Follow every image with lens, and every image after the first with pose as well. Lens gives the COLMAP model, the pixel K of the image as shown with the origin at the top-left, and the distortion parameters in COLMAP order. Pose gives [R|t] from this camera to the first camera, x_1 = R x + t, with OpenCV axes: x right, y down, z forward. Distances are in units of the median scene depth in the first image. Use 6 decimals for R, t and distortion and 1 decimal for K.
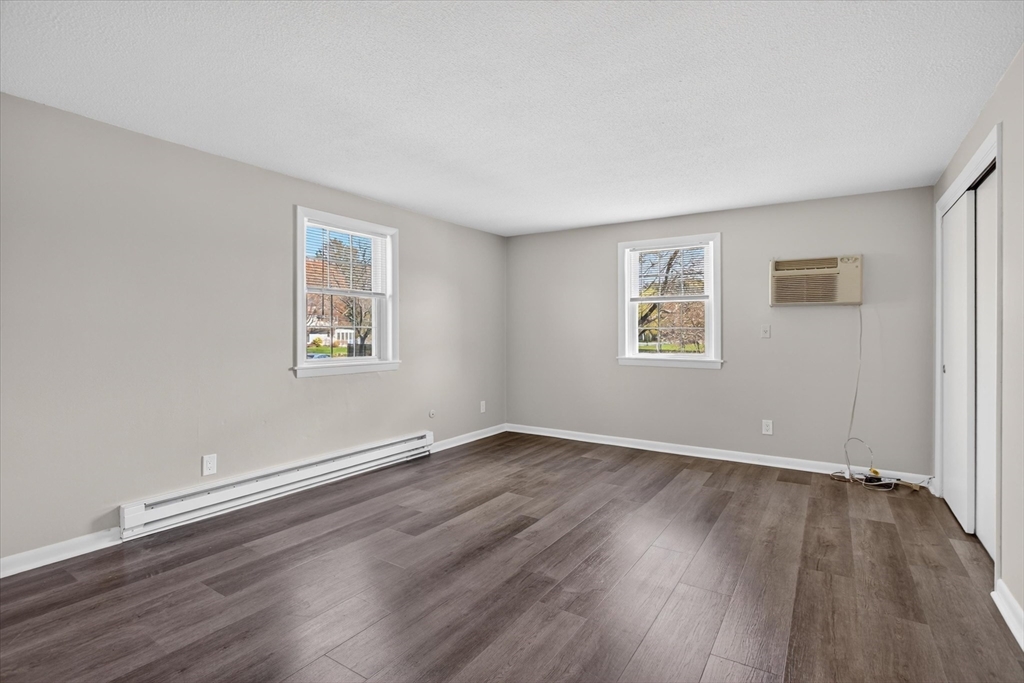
lens RADIAL K [[494.0, 0, 513.2], [0, 494.0, 330.8], [0, 0, 1]] dist [-0.002389, -0.000229]
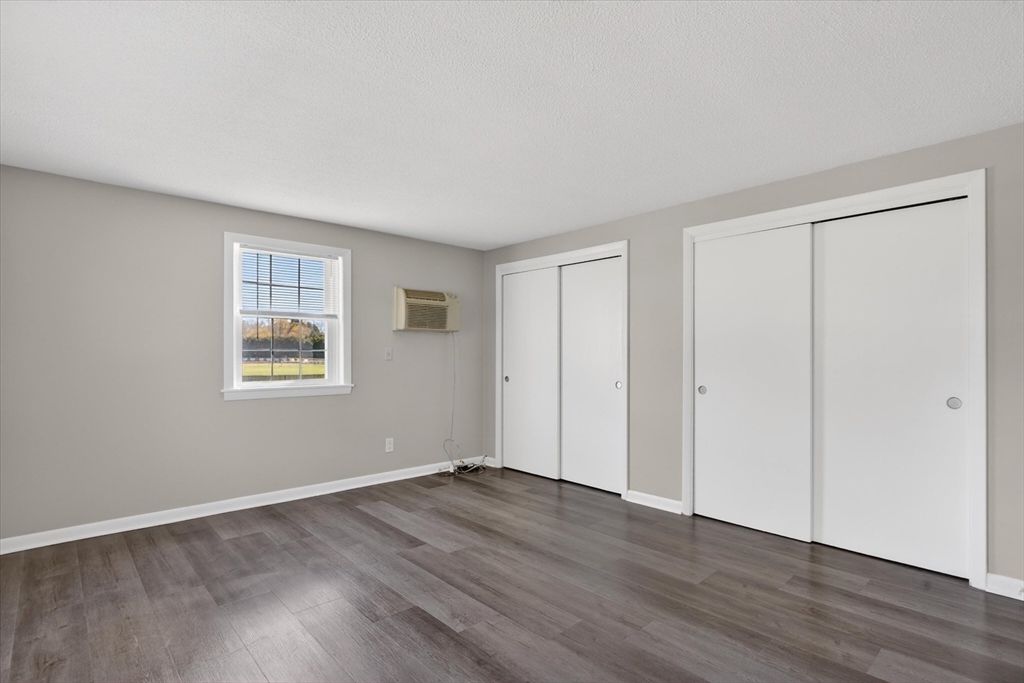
lens RADIAL K [[514.6, 0, 512.0], [0, 514.6, 341.5], [0, 0, 1]] dist [-0.001908, -0.000517]
pose [[0.246616, 0.017532, 0.968955, -0.537795], [-0.002094, 0.999844, -0.017558, -0.006521], [-0.969111, 0.002301, 0.246614, 0.528863]]
